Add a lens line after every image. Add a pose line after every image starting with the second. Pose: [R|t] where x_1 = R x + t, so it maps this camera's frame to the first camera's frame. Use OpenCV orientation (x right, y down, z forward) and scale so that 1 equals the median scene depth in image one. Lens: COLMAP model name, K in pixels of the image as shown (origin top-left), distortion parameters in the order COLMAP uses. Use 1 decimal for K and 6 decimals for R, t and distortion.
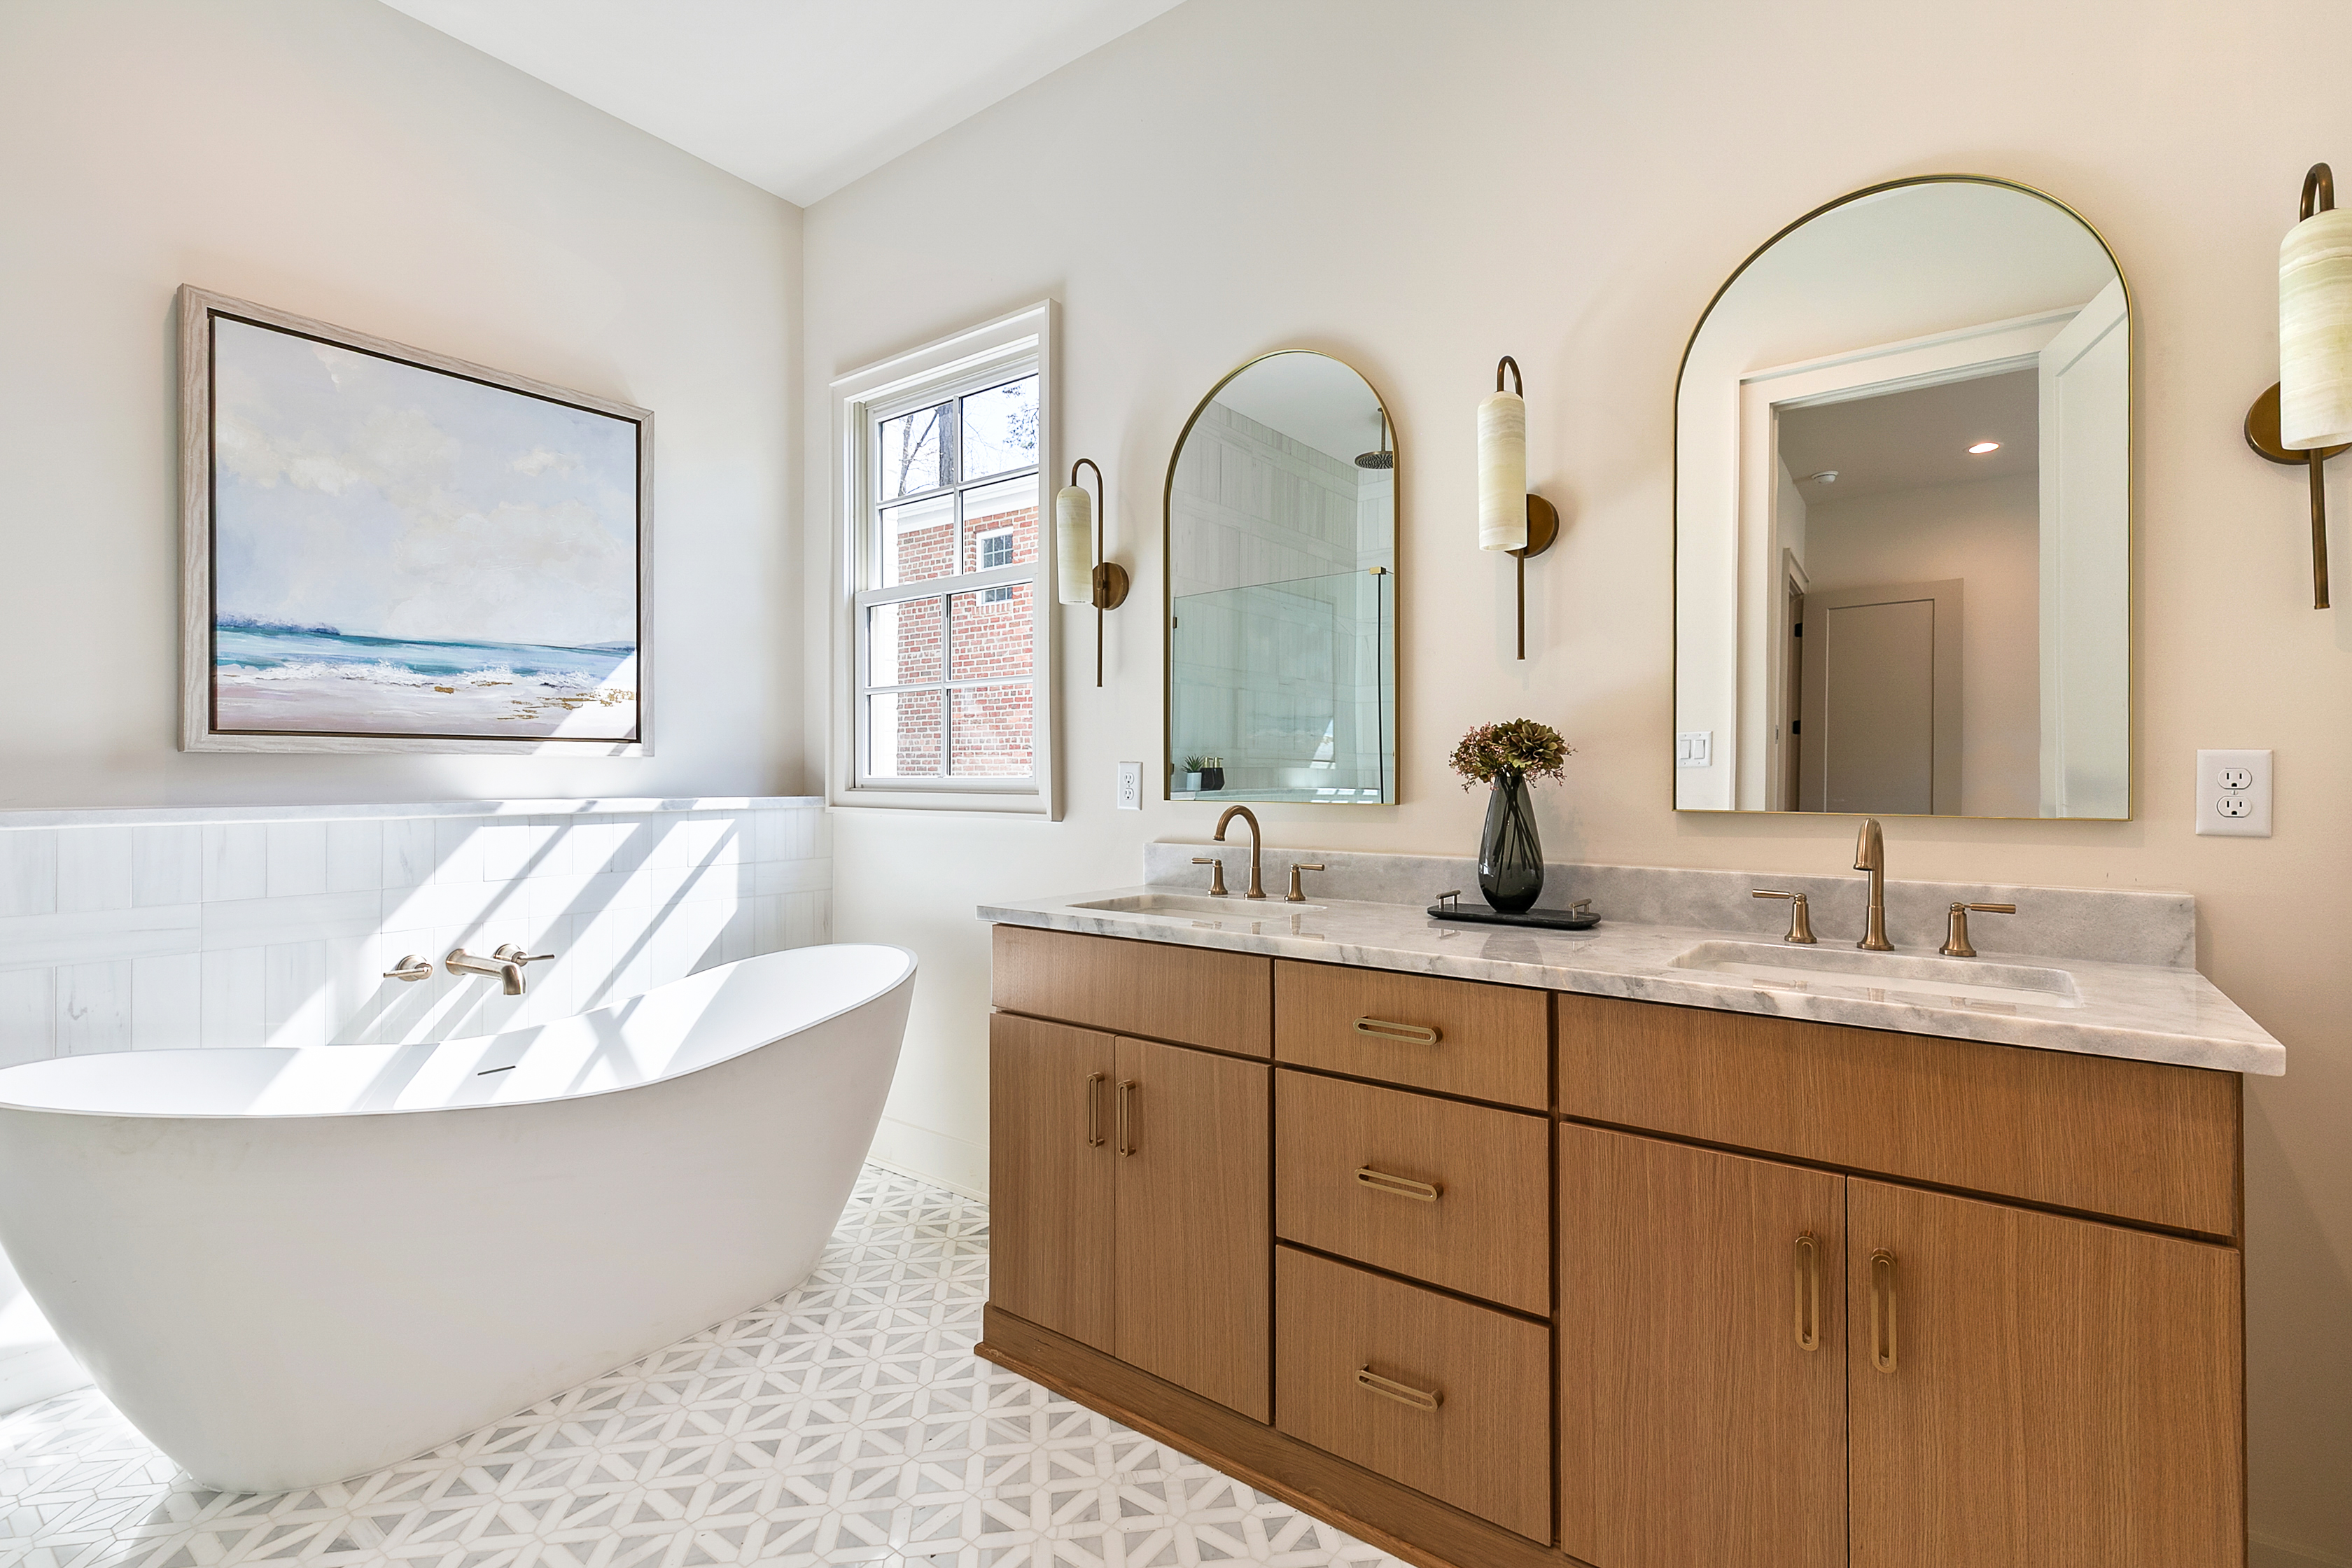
lens RADIAL K [[1066.4, 0, 1176.0], [0, 1066.4, 784.0], [0, 0, 1]] dist [0.001003, 0.000080]
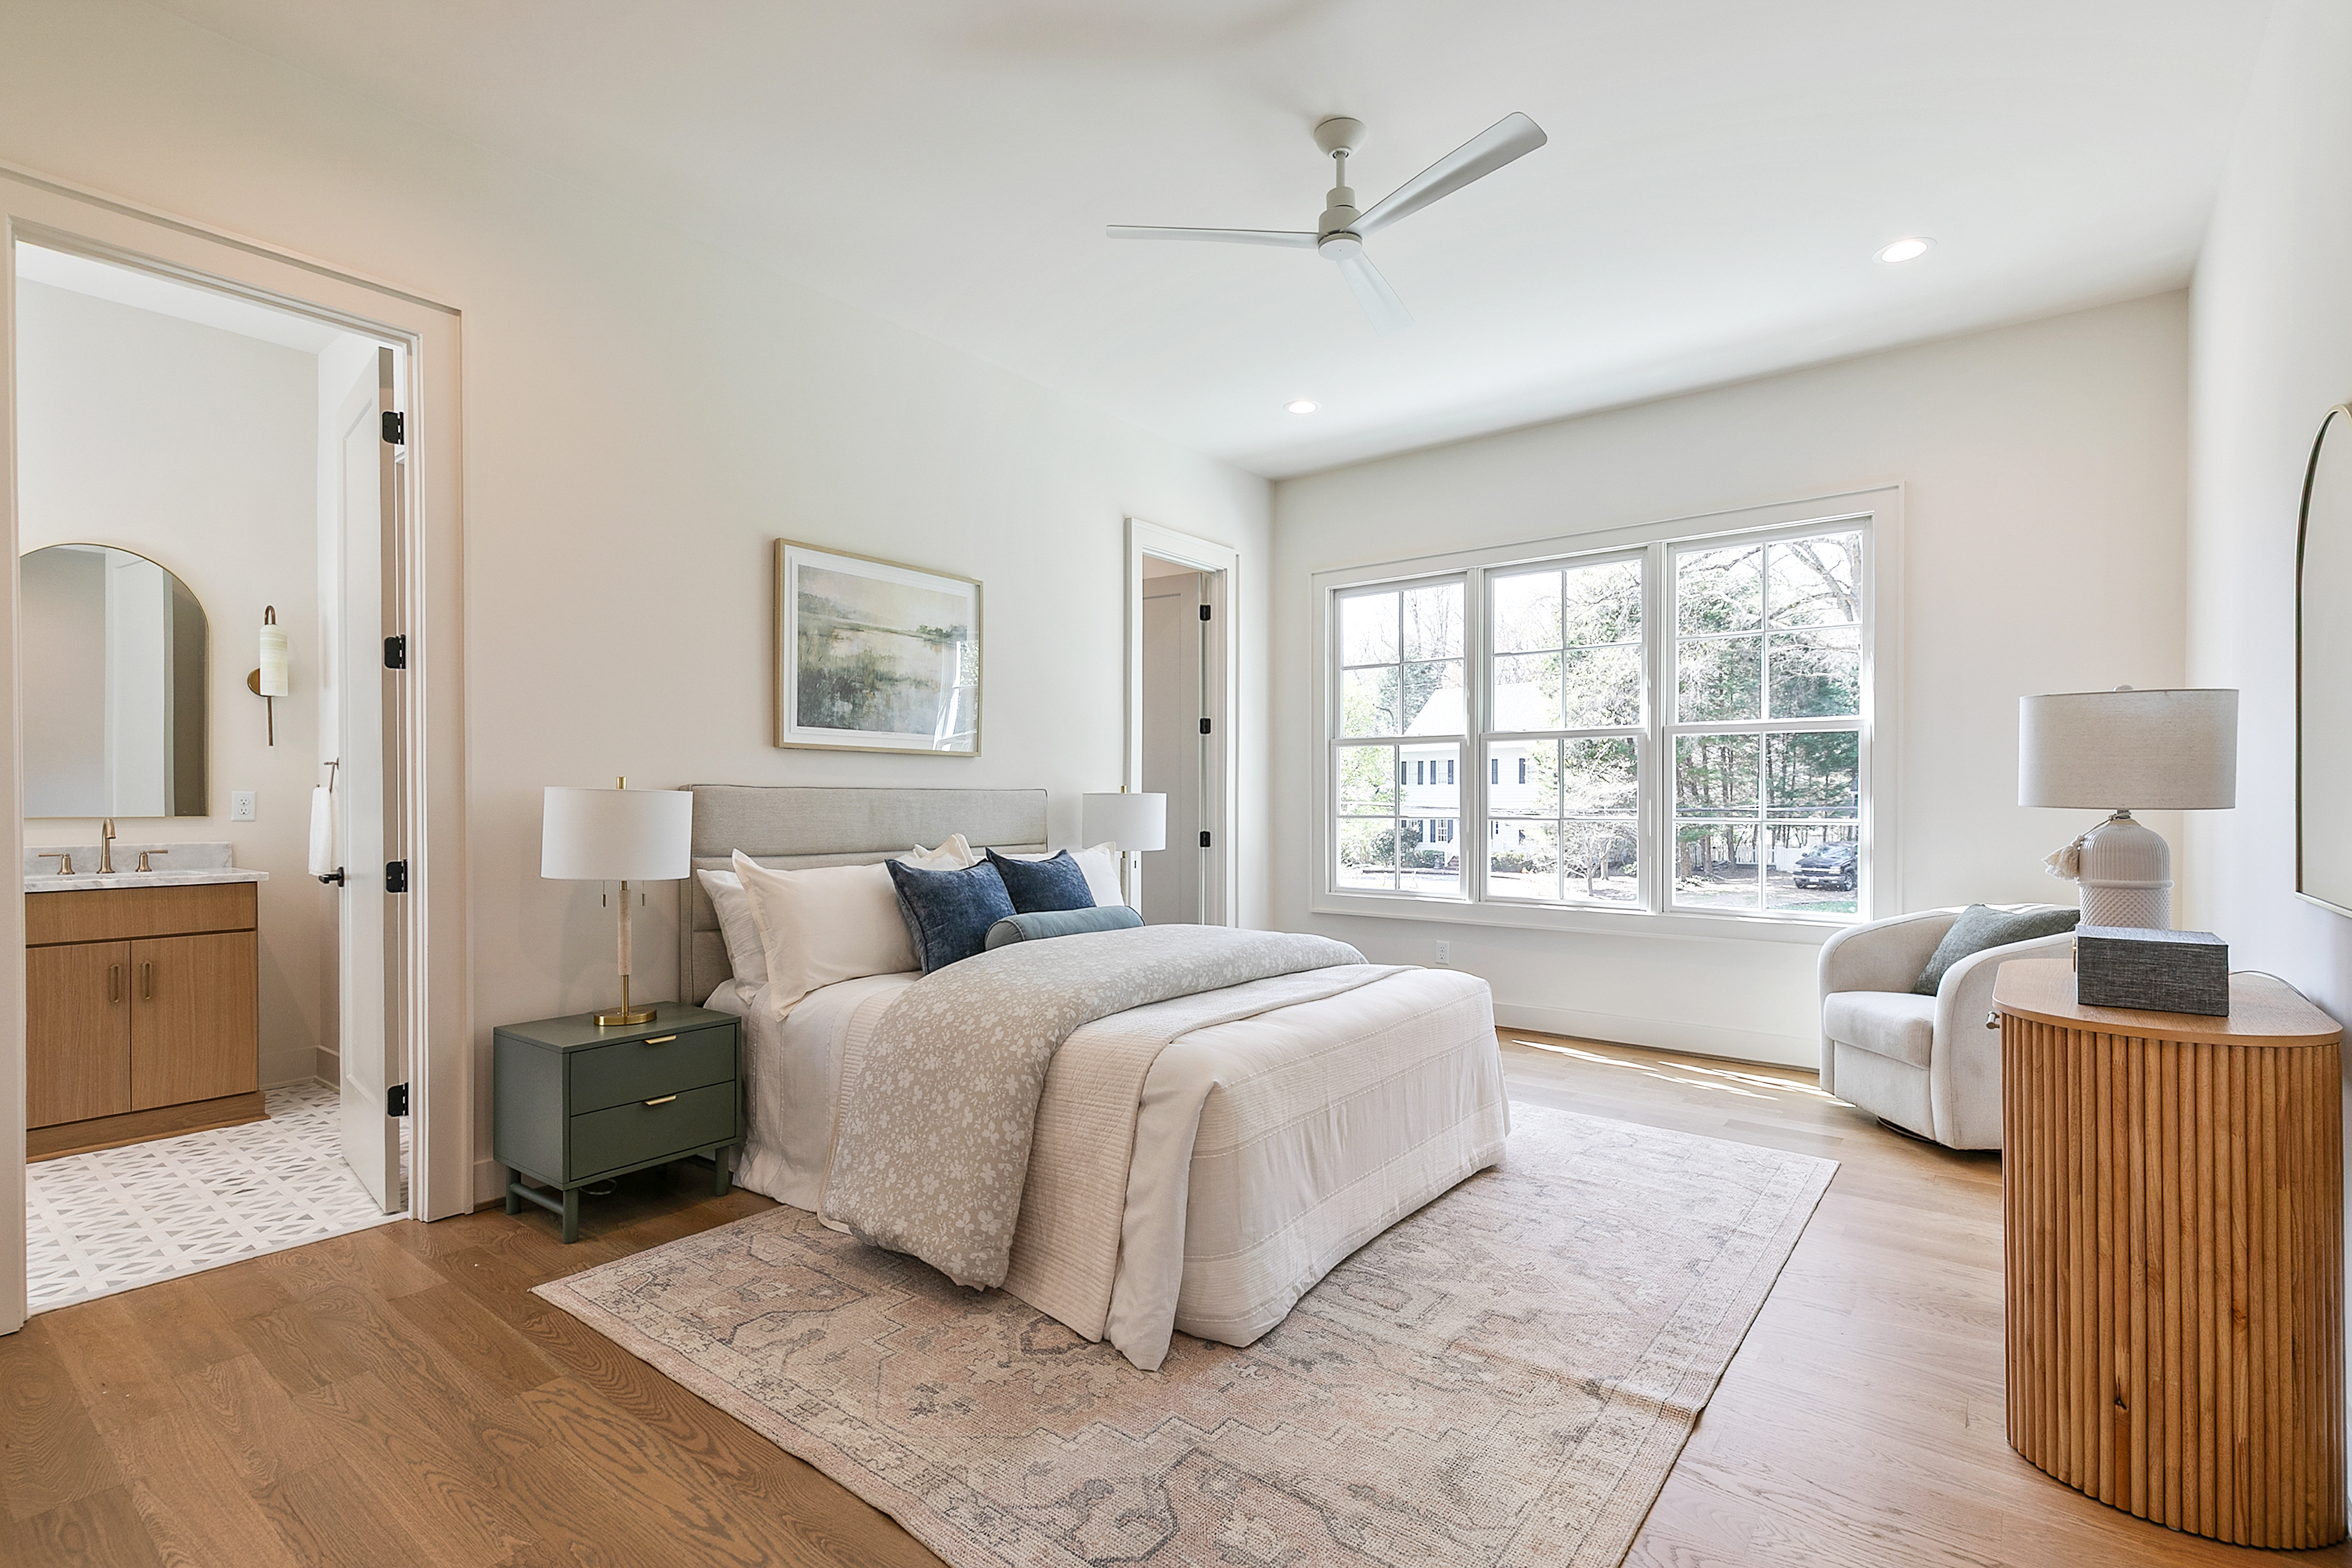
lens RADIAL K [[1093.4, 0, 1191.6], [0, 1093.4, 795.9], [0, 0, 1]] dist [0.000997, -0.000021]
pose [[0.018162, 0.002017, 0.999833, -2.114377], [0.001088, 0.999997, -0.002037, -0.012136], [-0.999834, 0.001125, 0.018160, -1.782356]]
